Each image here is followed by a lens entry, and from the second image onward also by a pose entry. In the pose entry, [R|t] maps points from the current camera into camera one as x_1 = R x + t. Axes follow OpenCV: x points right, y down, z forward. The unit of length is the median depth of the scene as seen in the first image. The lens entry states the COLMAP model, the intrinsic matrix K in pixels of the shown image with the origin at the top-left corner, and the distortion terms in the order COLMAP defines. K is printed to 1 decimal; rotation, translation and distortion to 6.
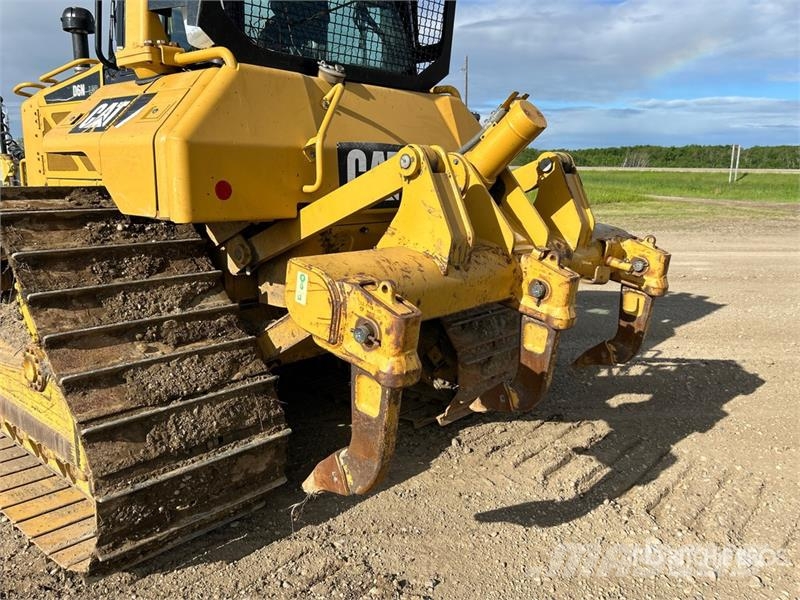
lens RADIAL K [[647.2, 0, 399.2], [0, 647.2, 305.3], [0, 0, 1]] dist [0.068474, -0.069492]
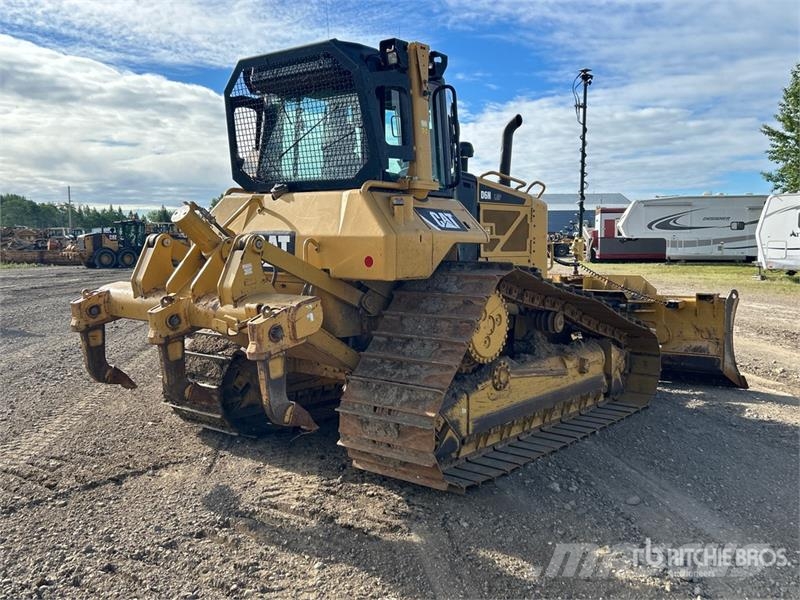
lens RADIAL K [[755.9, 0, 398.7], [0, 755.9, 297.1], [0, 0, 1]] dist [0.137205, -0.264034]
pose [[0.033941, 0.064510, -0.997340, 1.986124], [-0.204951, 0.977156, 0.056230, -0.282927], [0.978184, 0.202497, 0.046387, 1.365439]]
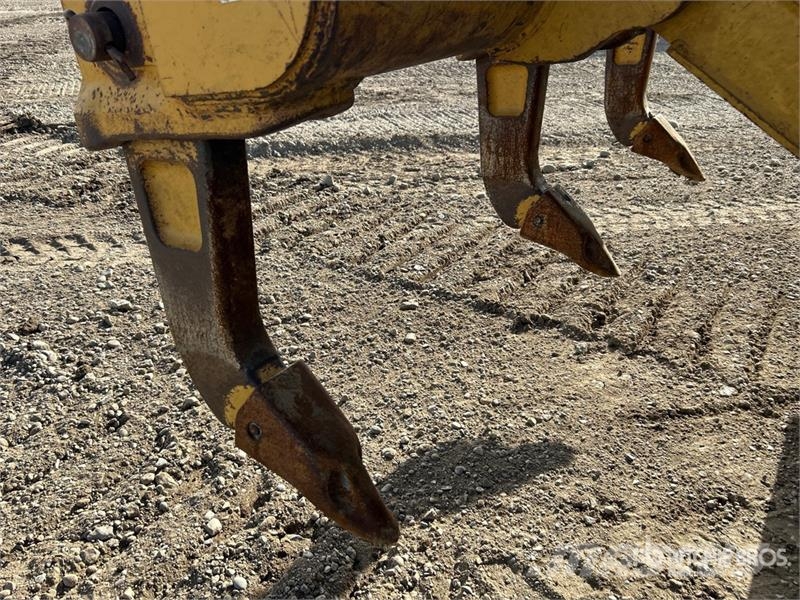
lens RADIAL K [[647.2, 0, 399.2], [0, 647.2, 305.3], [0, 0, 1]] dist [0.068474, -0.069492]
pose [[-0.990343, 0.038275, -0.133248, 0.384009], [-0.057346, 0.761956, 0.645085, -0.169915], [0.126220, 0.646497, -0.752403, 1.491970]]
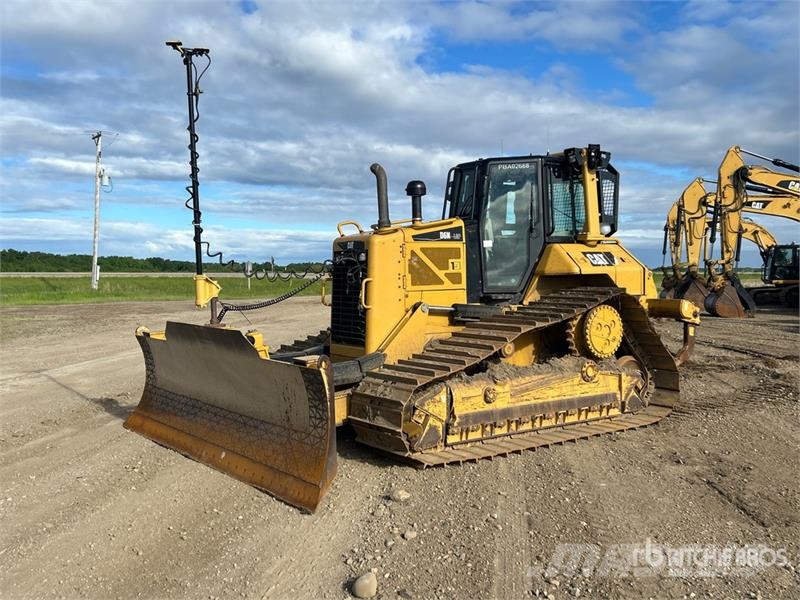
lens RADIAL K [[765.1, 0, 392.2], [0, 765.1, 300.5], [0, 0, 1]] dist [0.151169, -0.183033]
pose [[0.231169, -0.051919, 0.971527, -3.623619], [0.209258, 0.977857, 0.002465, -0.313342], [-0.950143, 0.202730, 0.236914, 1.100047]]
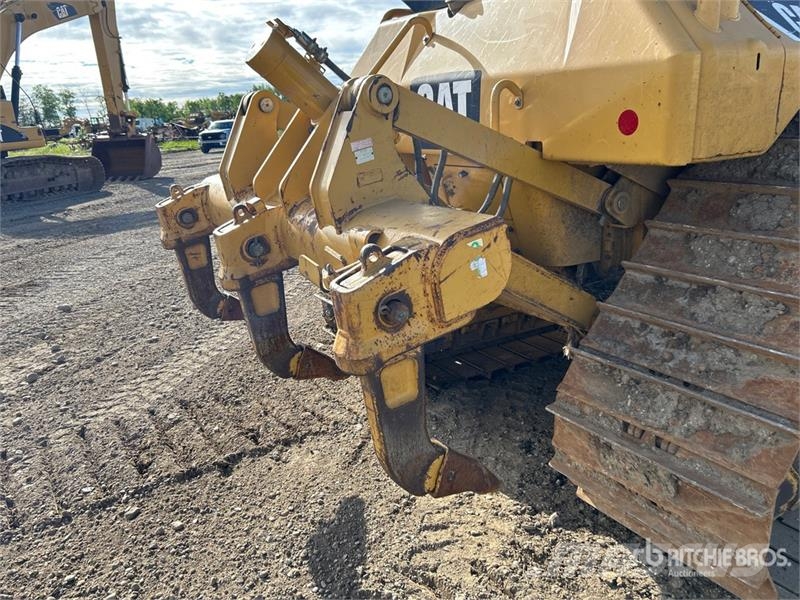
lens RADIAL K [[647.2, 0, 399.2], [0, 647.2, 305.3], [0, 0, 1]] dist [0.068474, -0.069492]
pose [[-0.296639, 0.274086, -0.914813, 0.955935], [-0.151857, 0.932203, 0.328538, -0.260727], [0.942839, 0.236378, -0.234906, 1.341642]]
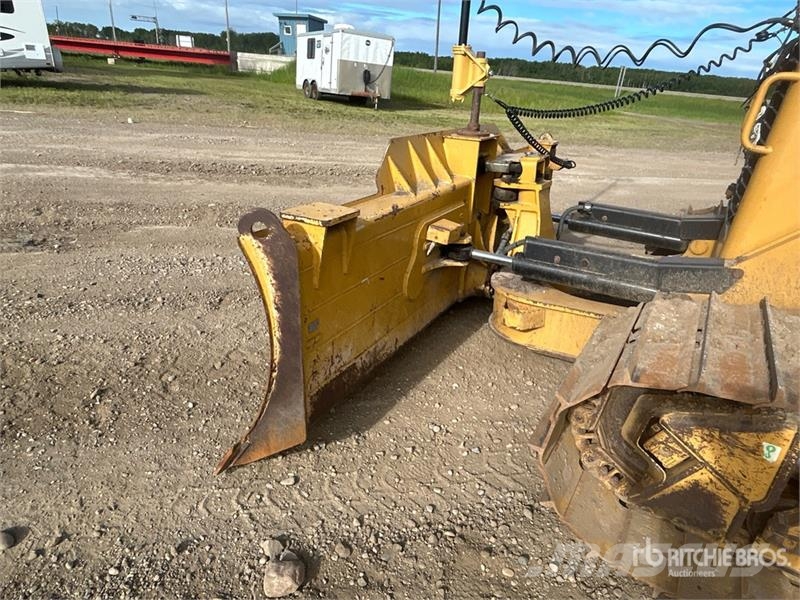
lens RADIAL K [[503.5, 0, 398.6], [0, 503.5, 300.7], [0, 0, 1]] dist [-0.001527, 0.001004]
pose [[0.983646, -0.012221, 0.179699, -1.670959], [-0.028834, 0.974143, 0.224086, -0.237914], [-0.177791, -0.225602, 0.957859, 1.172766]]
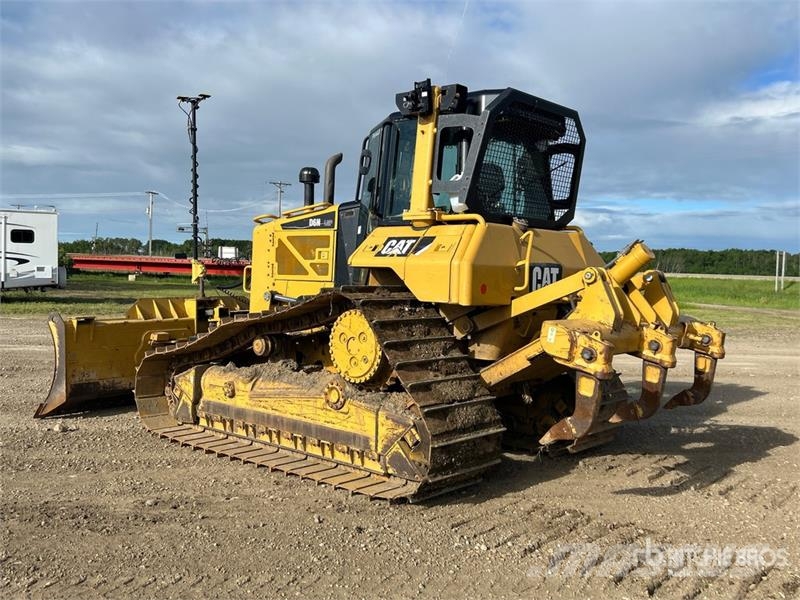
lens RADIAL K [[755.9, 0, 398.7], [0, 755.9, 297.1], [0, 0, 1]] dist [0.137205, -0.264034]
pose [[0.999873, 0.015837, 0.001889, -0.460982], [-0.015290, 0.985474, -0.169138, 0.196139], [-0.004541, 0.169088, 0.985590, -1.025142]]
